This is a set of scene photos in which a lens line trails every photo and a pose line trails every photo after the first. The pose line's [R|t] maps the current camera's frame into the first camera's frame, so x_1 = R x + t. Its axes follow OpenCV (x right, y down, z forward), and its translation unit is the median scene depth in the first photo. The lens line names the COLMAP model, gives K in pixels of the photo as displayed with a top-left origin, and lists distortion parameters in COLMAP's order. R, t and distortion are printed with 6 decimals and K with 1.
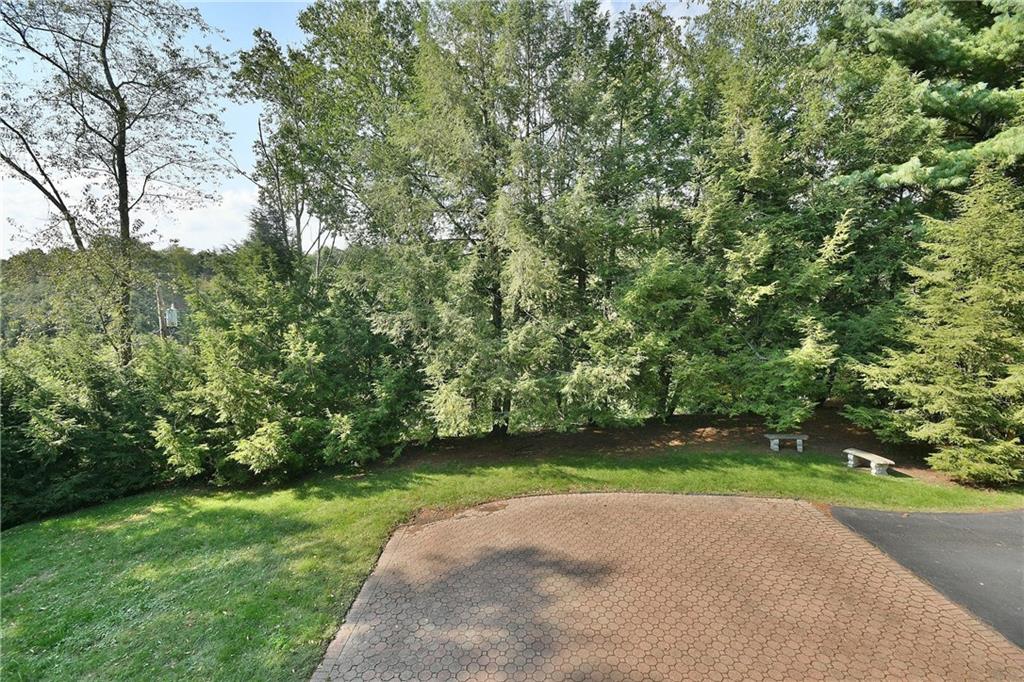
lens RADIAL K [[447.4, 0, 514.0], [0, 447.4, 355.9], [0, 0, 1]] dist [-0.000606, -0.010125]
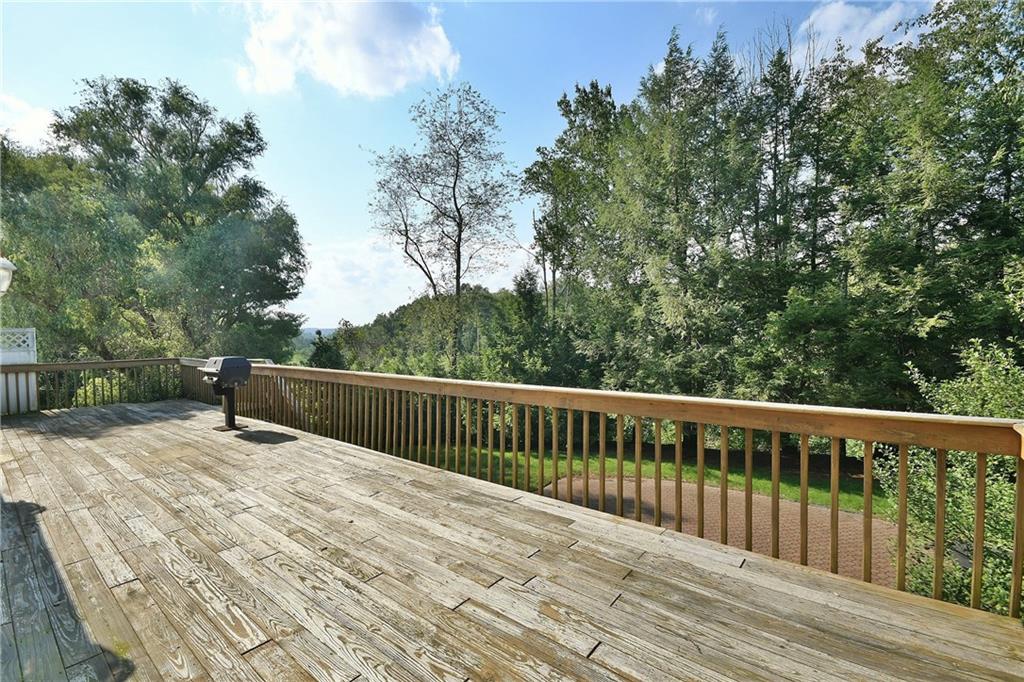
lens RADIAL K [[447.4, 0, 514.0], [0, 447.4, 355.9], [0, 0, 1]] dist [-0.000606, -0.010125]
pose [[0.813663, 0.033105, -0.580394, 0.345560], [-0.071759, 0.996461, -0.043763, 0.032980], [0.576891, 0.077257, 0.813159, -0.286893]]
